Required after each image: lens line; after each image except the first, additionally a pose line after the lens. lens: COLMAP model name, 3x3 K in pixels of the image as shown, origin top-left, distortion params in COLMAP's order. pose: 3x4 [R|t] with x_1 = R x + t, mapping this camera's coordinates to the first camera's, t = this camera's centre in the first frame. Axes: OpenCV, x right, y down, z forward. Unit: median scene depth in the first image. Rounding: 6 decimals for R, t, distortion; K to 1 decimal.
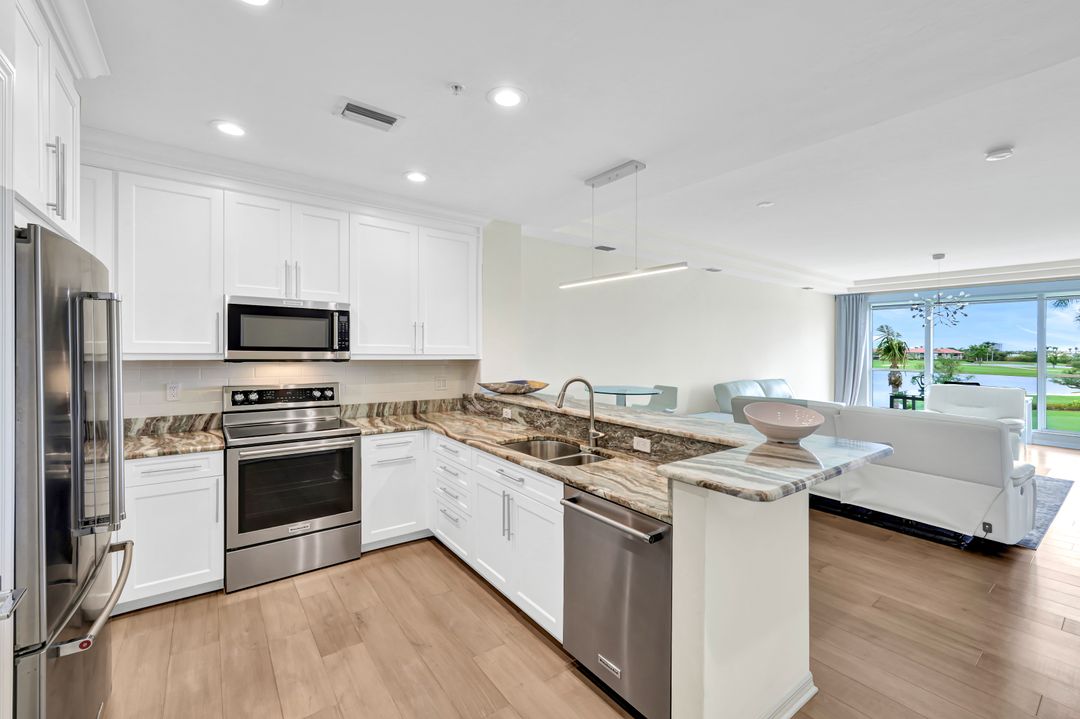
lens RADIAL K [[449.7, 0, 536.2], [0, 449.7, 352.2], [0, 0, 1]] dist [0.000542, 0.000721]
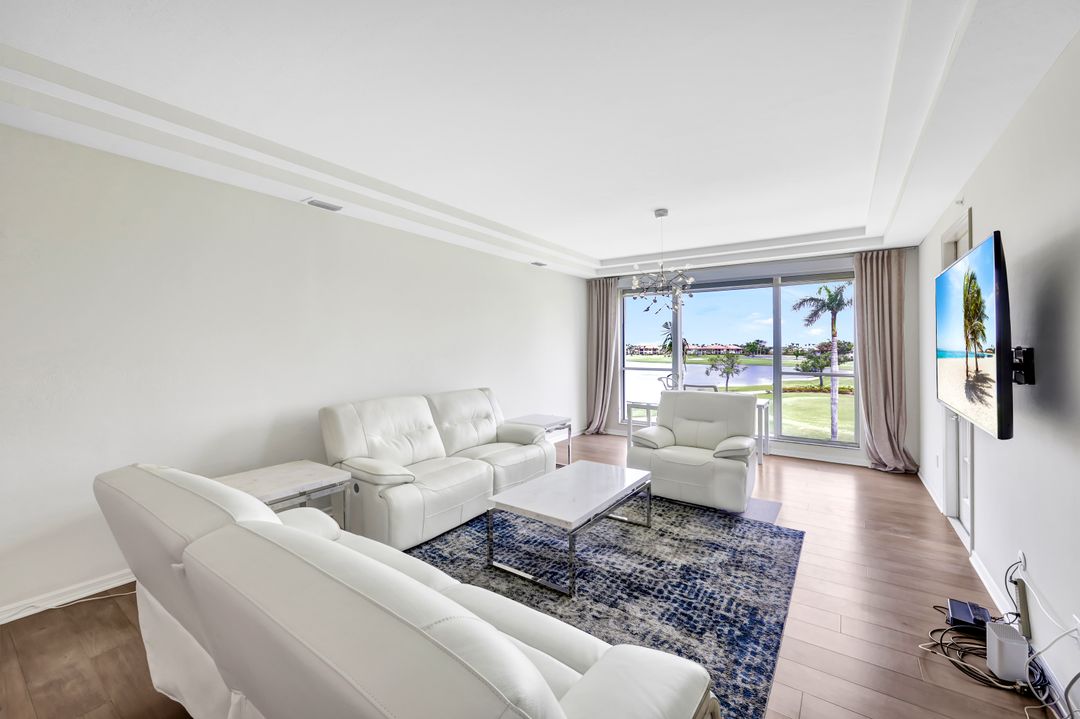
lens RADIAL K [[435.8, 0, 539.5], [0, 435.8, 351.2], [0, 0, 1]] dist [-0.000509, 0.000223]
pose [[0.948953, -0.011071, 0.315222, 0.772043], [0.010924, 0.999938, 0.002234, 0.004719], [-0.315228, 0.001323, 0.949015, 0.636340]]
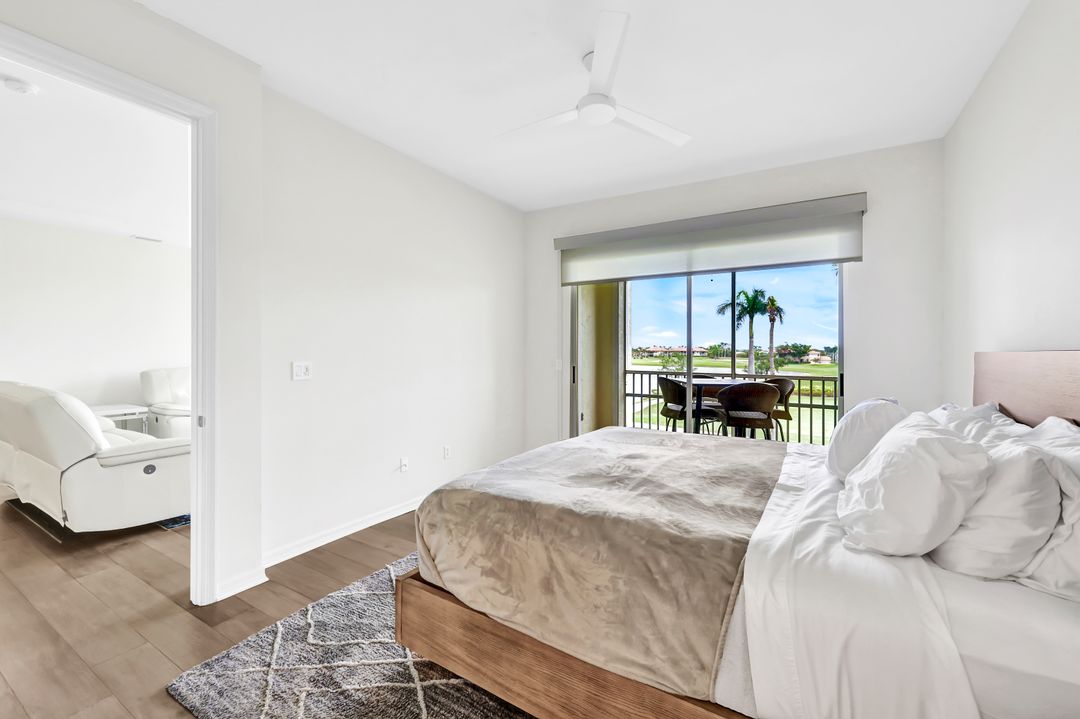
lens RADIAL K [[449.7, 0, 536.2], [0, 449.7, 352.2], [0, 0, 1]] dist [0.000542, 0.000721]
pose [[0.927397, -0.004046, 0.374058, 1.245653], [0.003352, 0.999991, 0.002508, 0.051515], [-0.374065, -0.001072, 0.927402, -0.160663]]
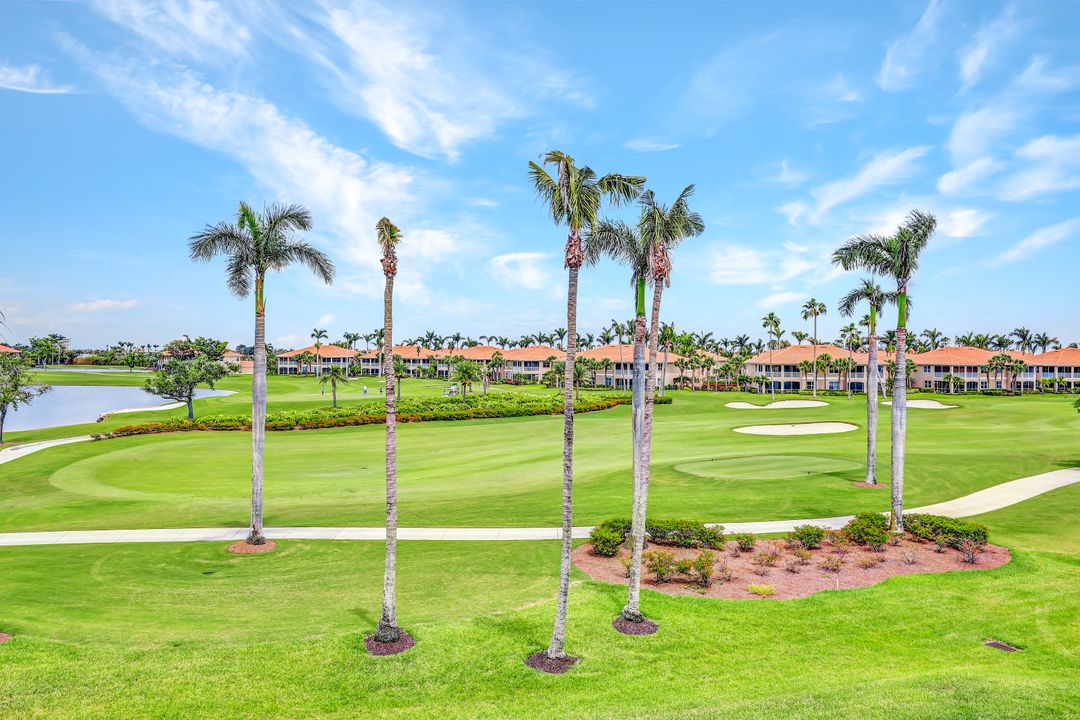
lens RADIAL K [[831.9, 0, 540.0], [0, 831.9, 360.0], [0, 0, 1]] dist [-0.001474, 0.004389]
pose [[0.247016, -0.011410, 0.968944, 1.660263], [0.003640, 0.999935, 0.010847, 0.158148], [-0.969005, 0.000847, 0.247041, 2.225666]]
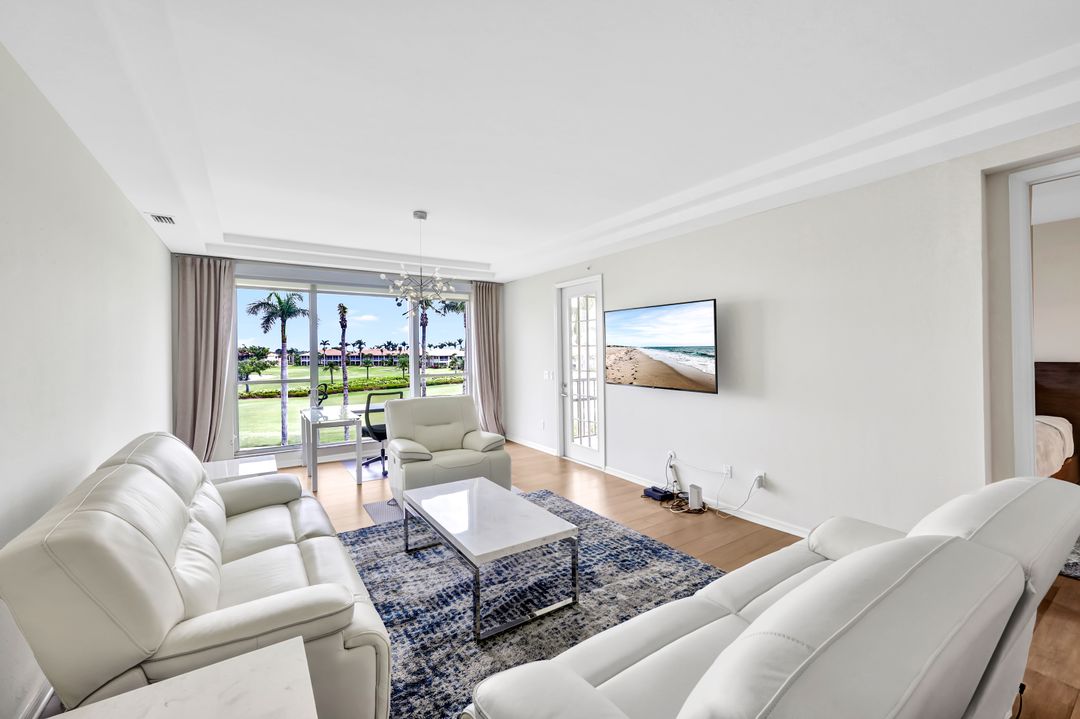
lens RADIAL K [[435.2, 0, 540.2], [0, 435.2, 347.8], [0, 0, 1]] dist [0.000053, -0.000176]
pose [[0.054223, -0.001129, 0.998528, 0.373755], [0.016144, 0.999870, 0.000254, -0.010058], [-0.998398, 0.016106, 0.054234, 1.233611]]
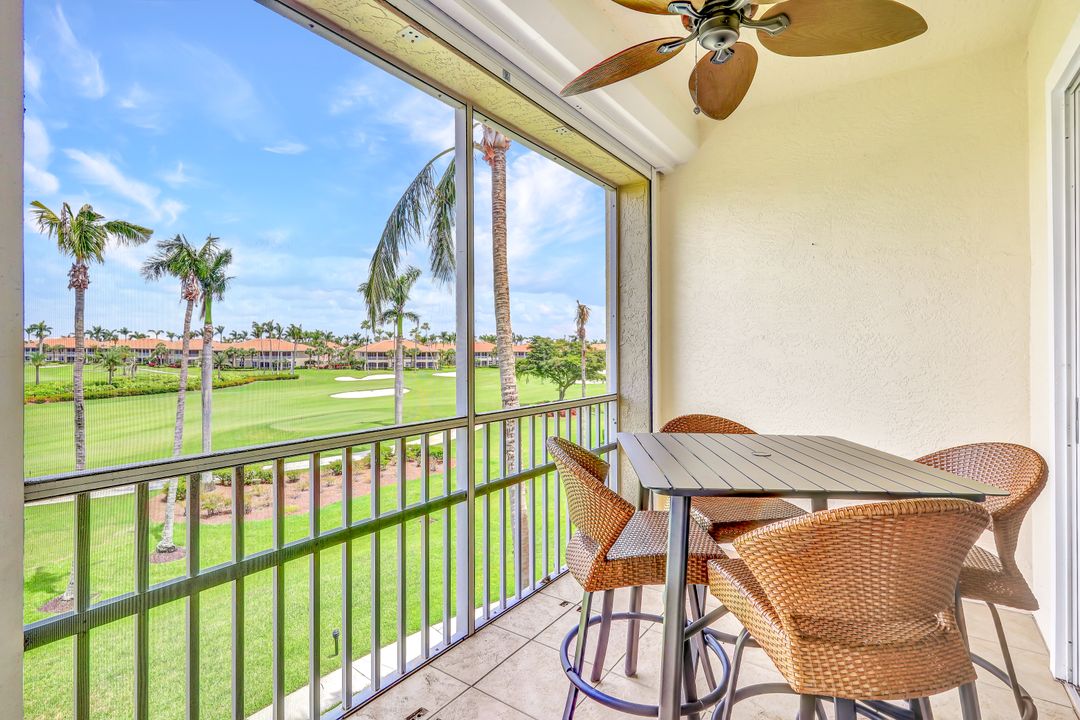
lens RADIAL K [[507.9, 0, 541.8], [0, 507.9, 345.3], [0, 0, 1]] dist [-0.002048, -0.000481]
pose [[-0.314986, -0.006594, 0.949073, 1.794875], [-0.003322, 0.999977, 0.005845, 0.049174], [-0.949090, -0.001312, -0.315001, 1.109917]]
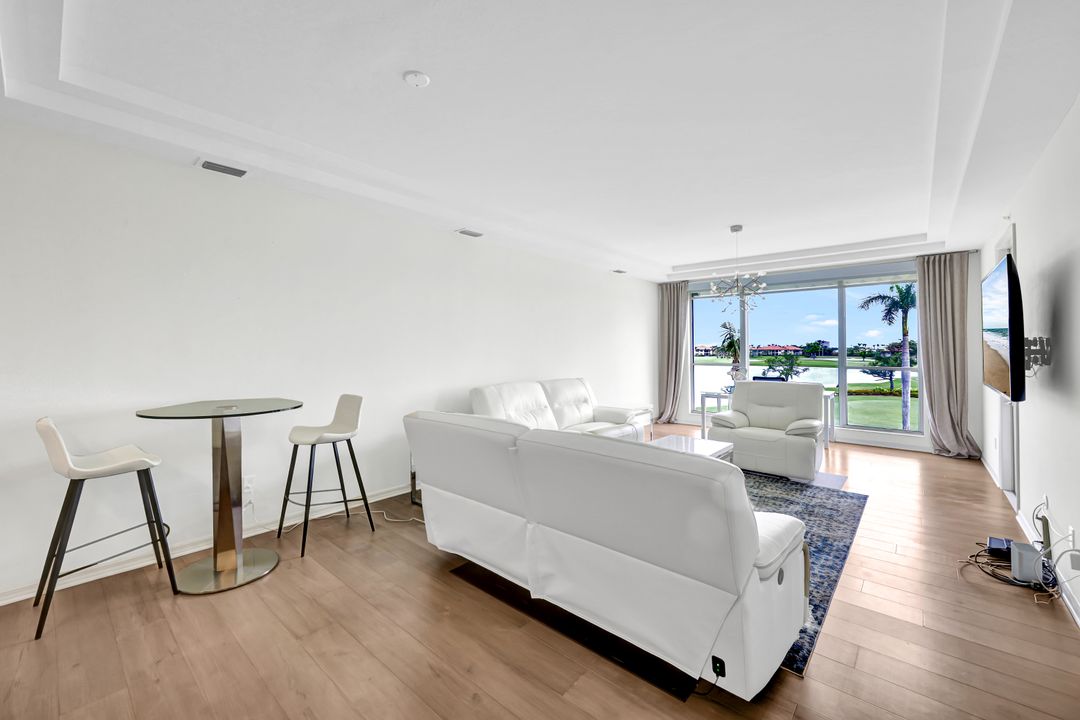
lens RADIAL K [[435.2, 0, 540.2], [0, 435.2, 348.3], [0, 0, 1]] dist [0.000053, -0.000176]
pose [[0.976894, -0.009064, 0.213532, 0.565809], [0.011110, 0.999903, -0.008386, 0.021703], [-0.213435, 0.010564, 0.976900, 0.447964]]
